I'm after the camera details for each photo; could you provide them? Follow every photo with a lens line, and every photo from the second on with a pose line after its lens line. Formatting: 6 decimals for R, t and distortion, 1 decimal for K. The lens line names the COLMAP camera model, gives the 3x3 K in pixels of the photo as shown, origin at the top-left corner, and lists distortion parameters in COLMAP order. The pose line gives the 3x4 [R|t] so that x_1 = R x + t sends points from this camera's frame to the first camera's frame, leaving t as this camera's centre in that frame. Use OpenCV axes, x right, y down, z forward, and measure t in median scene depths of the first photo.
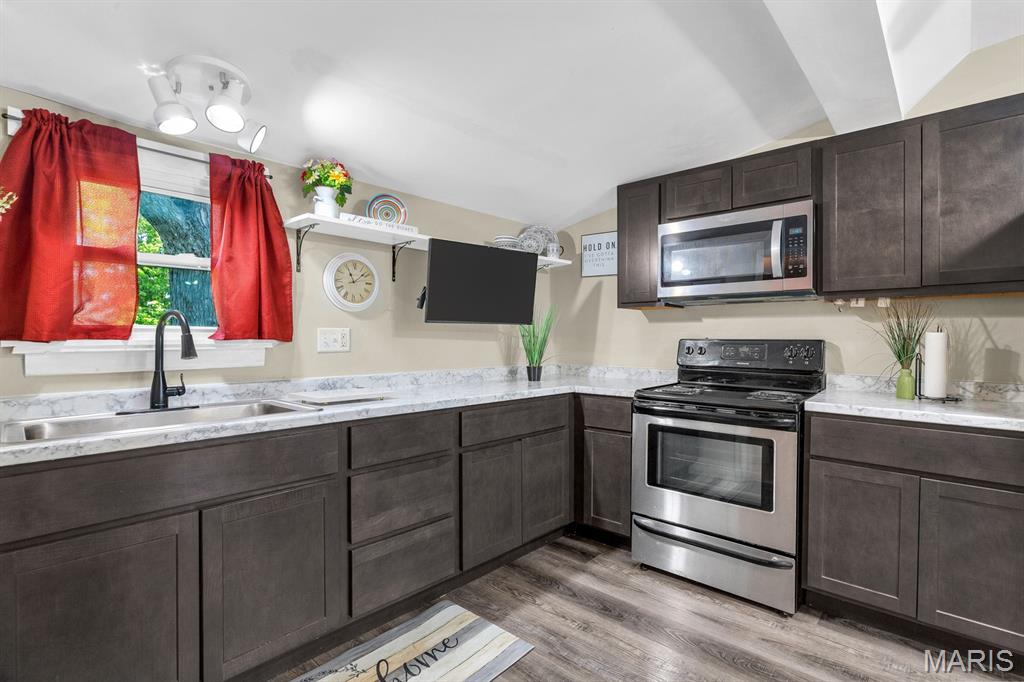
lens RADIAL K [[487.2, 0, 516.5], [0, 487.2, 336.5], [0, 0, 1]] dist [0.017592, 0.000056]
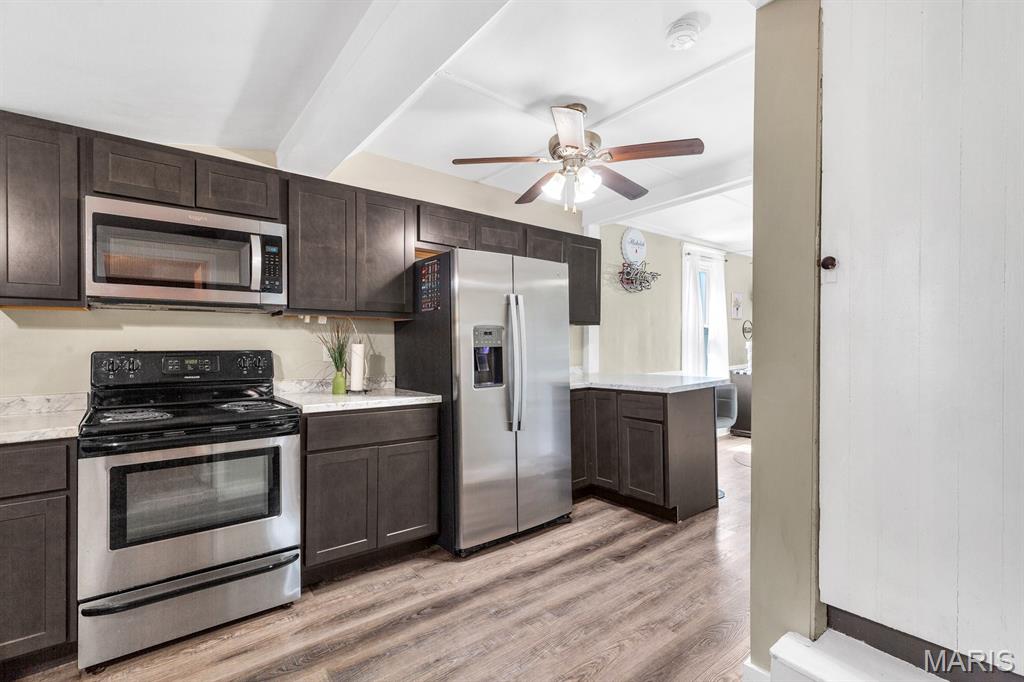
lens RADIAL K [[479.1, 0, 512.0], [0, 479.1, 341.0], [0, 0, 1]] dist [0.021538, -0.000071]
pose [[0.186339, 0.003331, 0.982480, -0.374286], [0.000484, 0.999994, -0.003483, -0.010779], [-0.982485, 0.001125, 0.186336, 0.291379]]
